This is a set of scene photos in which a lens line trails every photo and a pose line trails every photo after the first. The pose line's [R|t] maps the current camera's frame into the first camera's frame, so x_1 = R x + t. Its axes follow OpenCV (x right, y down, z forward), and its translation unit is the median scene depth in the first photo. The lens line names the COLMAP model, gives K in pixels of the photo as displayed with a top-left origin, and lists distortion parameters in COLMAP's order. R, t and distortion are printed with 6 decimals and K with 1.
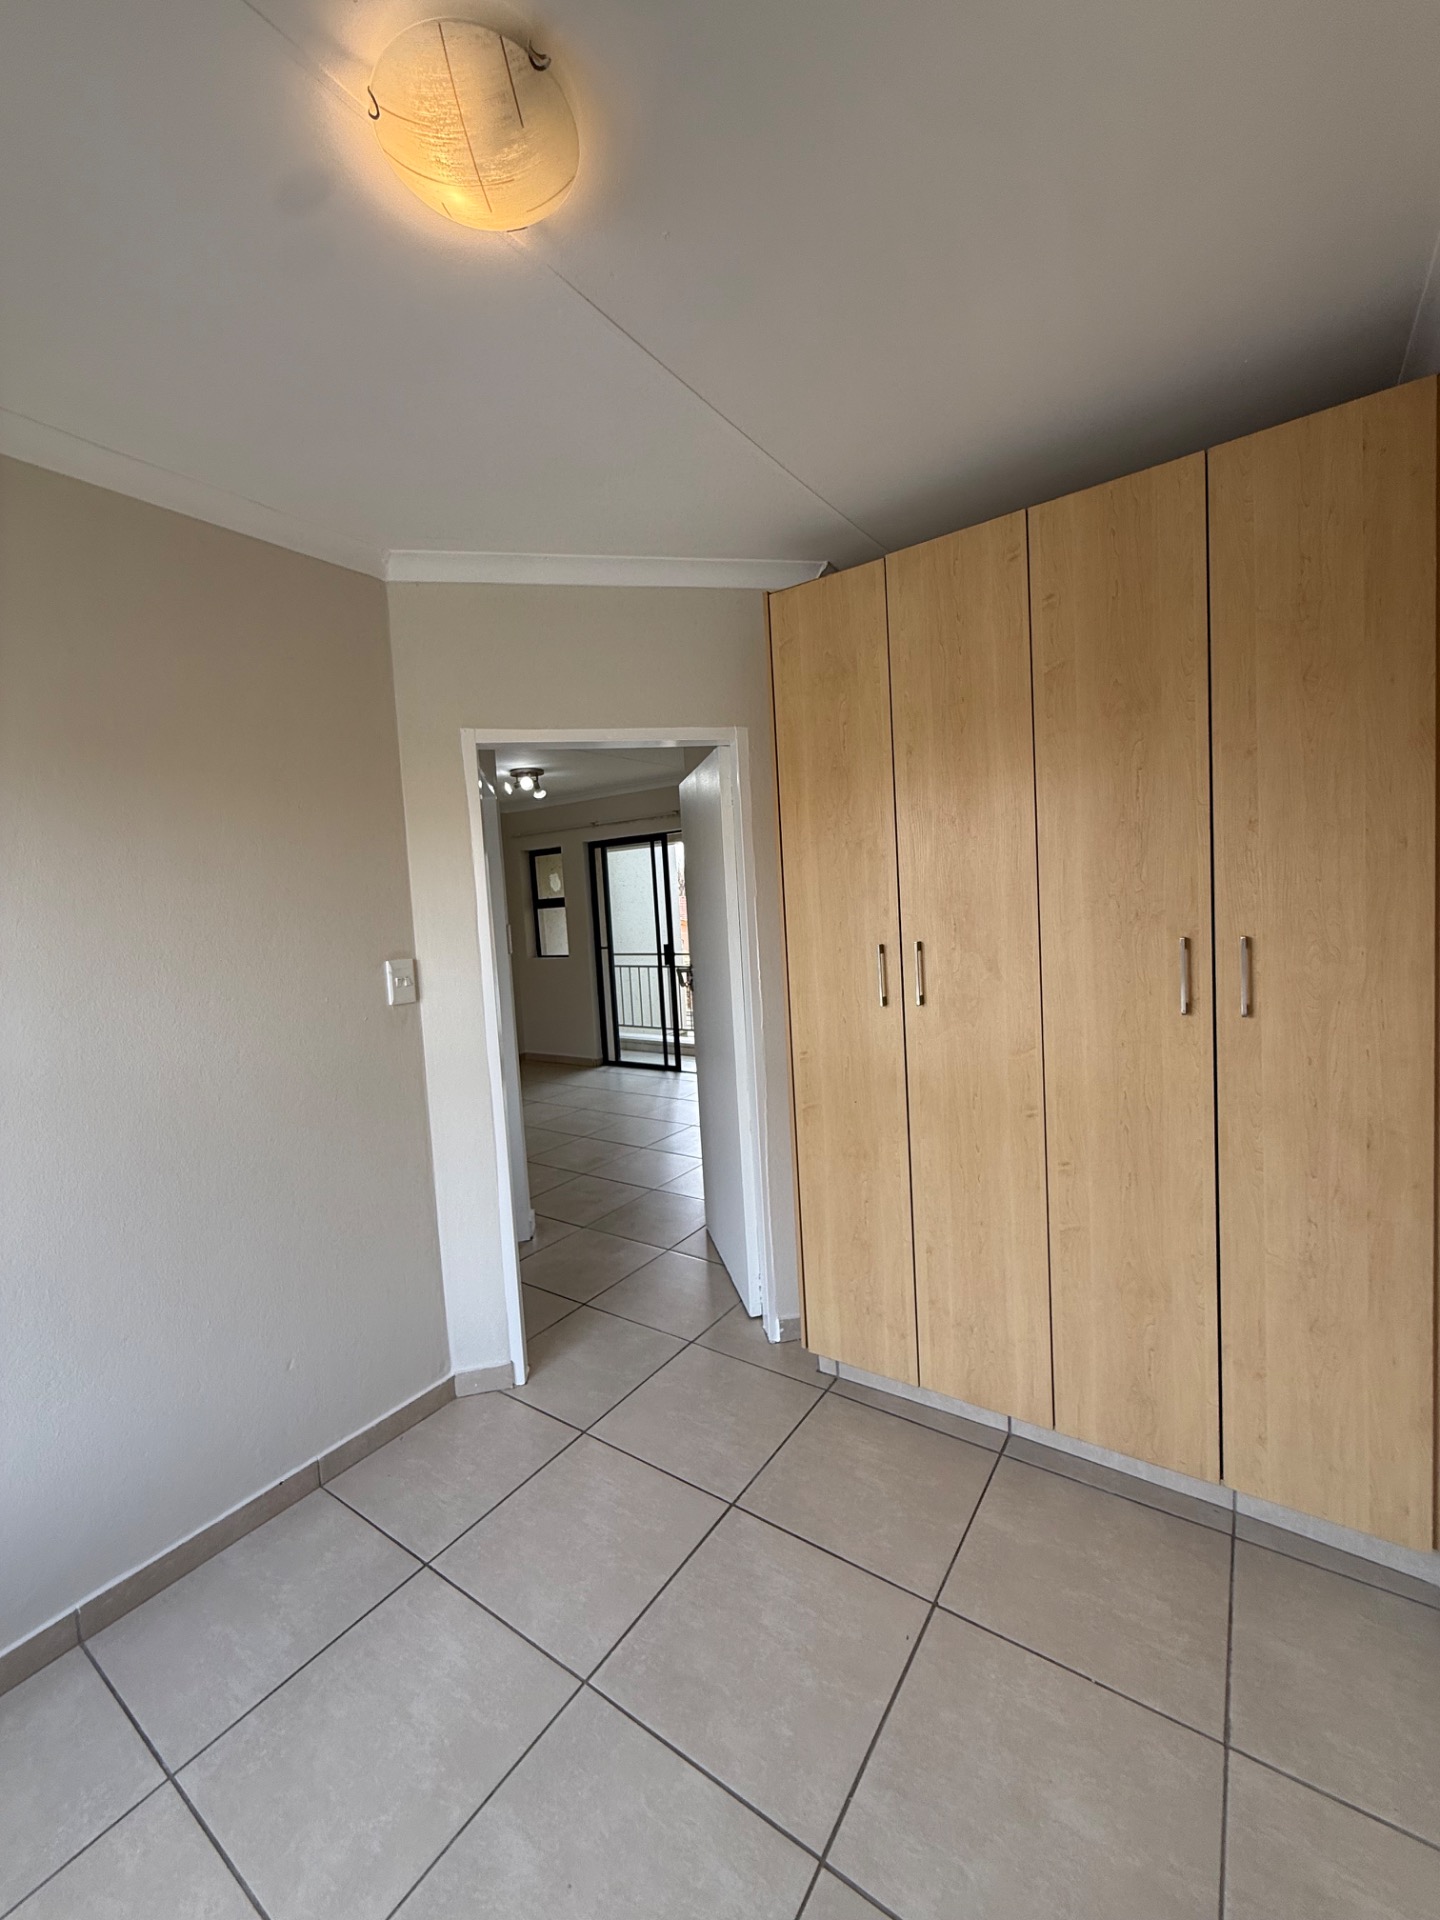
lens RADIAL K [[765.6, 0, 720.0], [0, 765.6, 960.0], [0, 0, 1]] dist [0.002263, 0.000142]
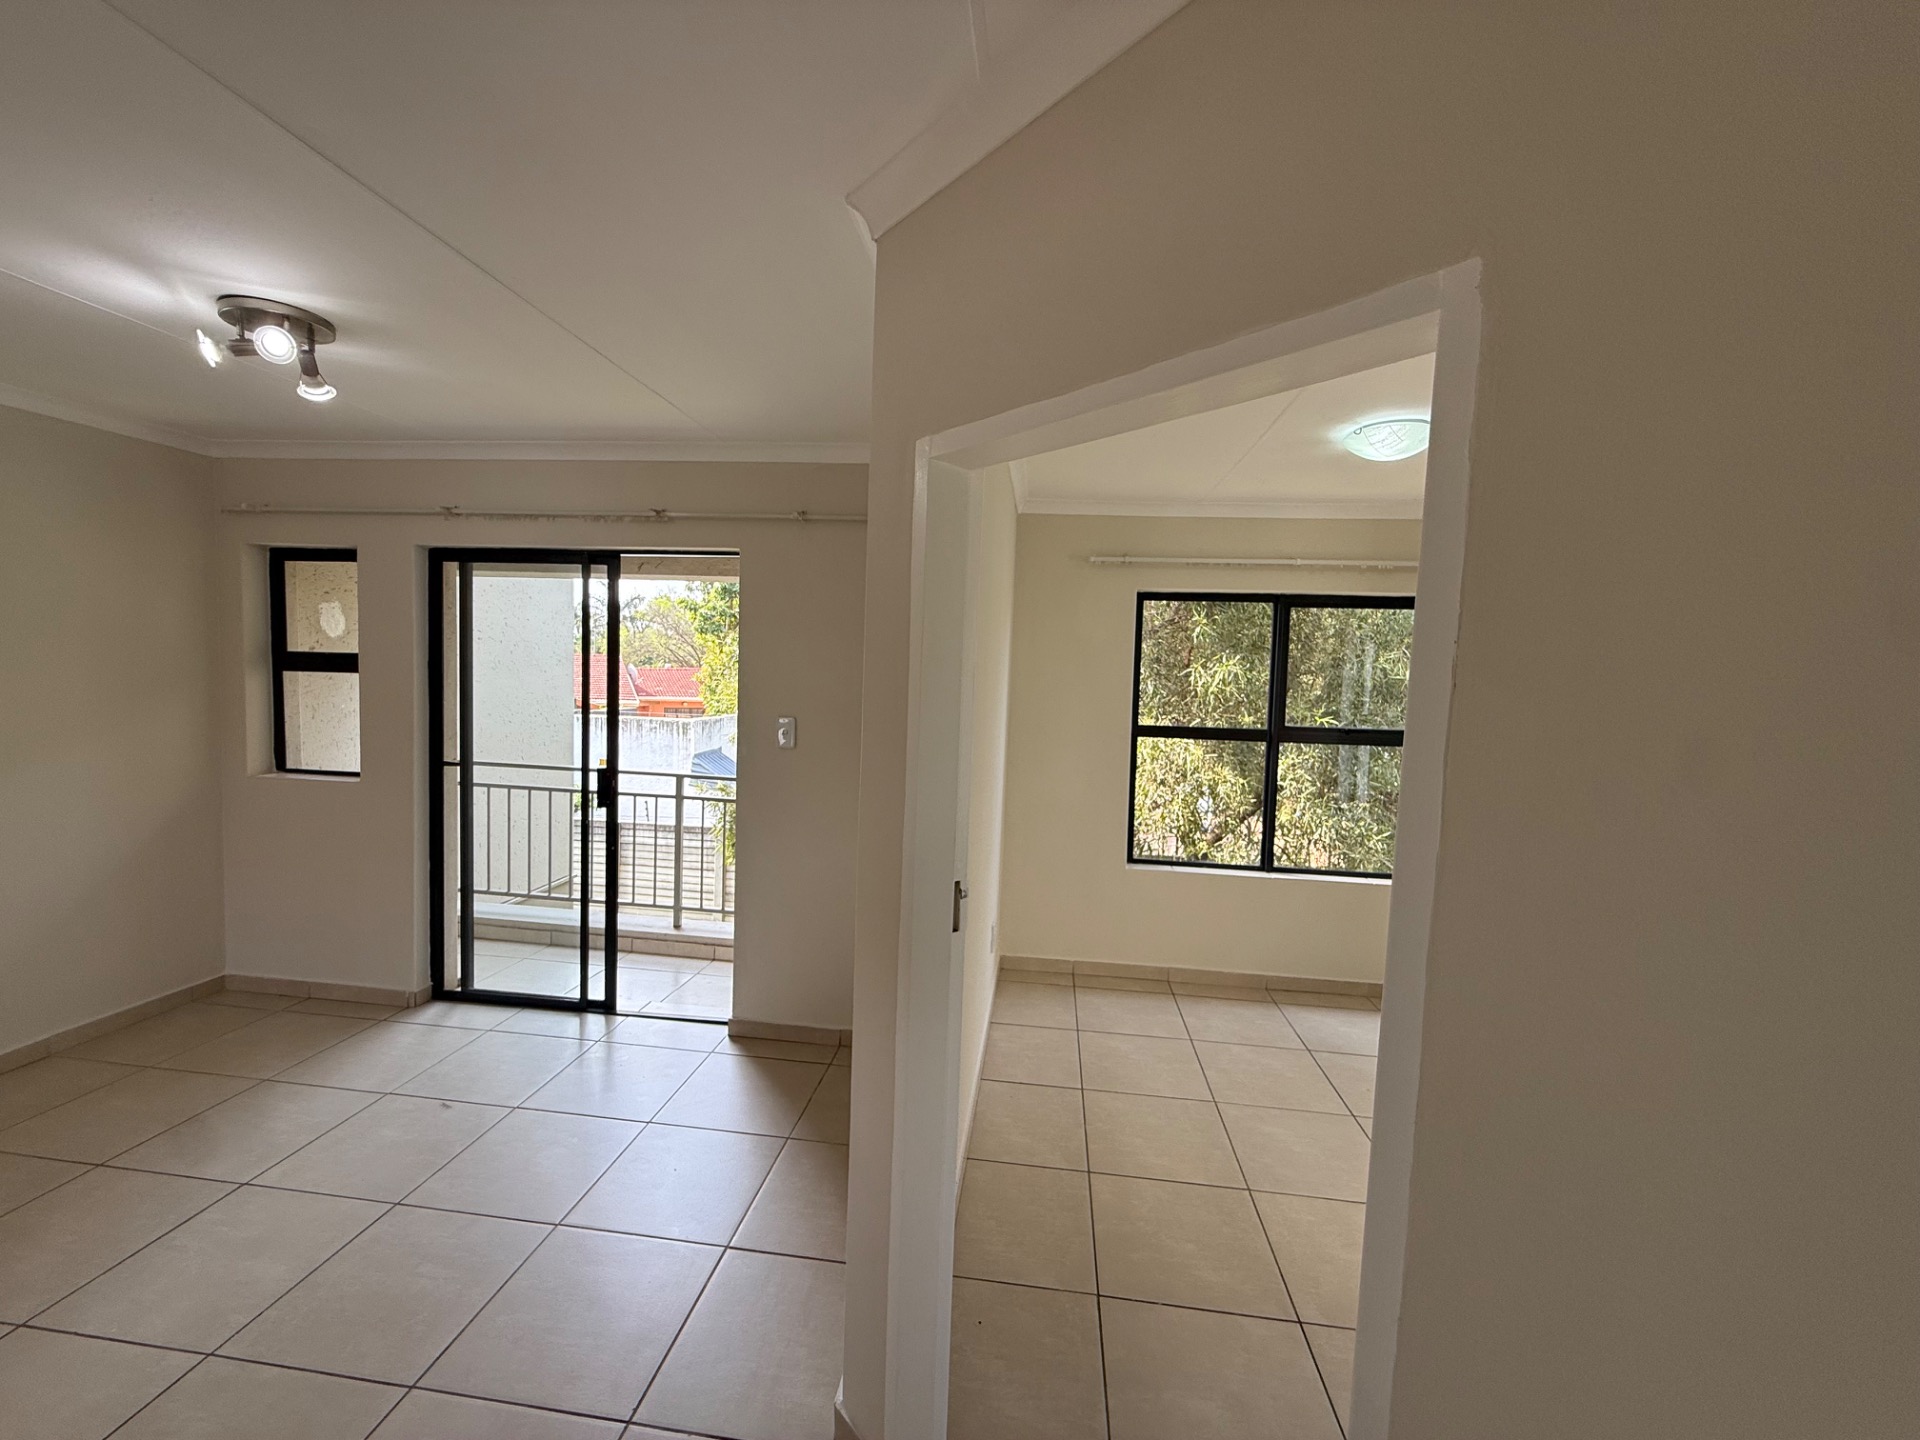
lens RADIAL K [[765.6, 0, 954.9], [0, 765.6, 724.1], [0, 0, 1]] dist [0.002263, 0.000142]
pose [[0.880018, 0.059048, 0.471254, -0.100575], [-0.052880, 0.998254, -0.026334, -0.046024], [-0.471986, -0.001745, 0.881604, 0.408313]]
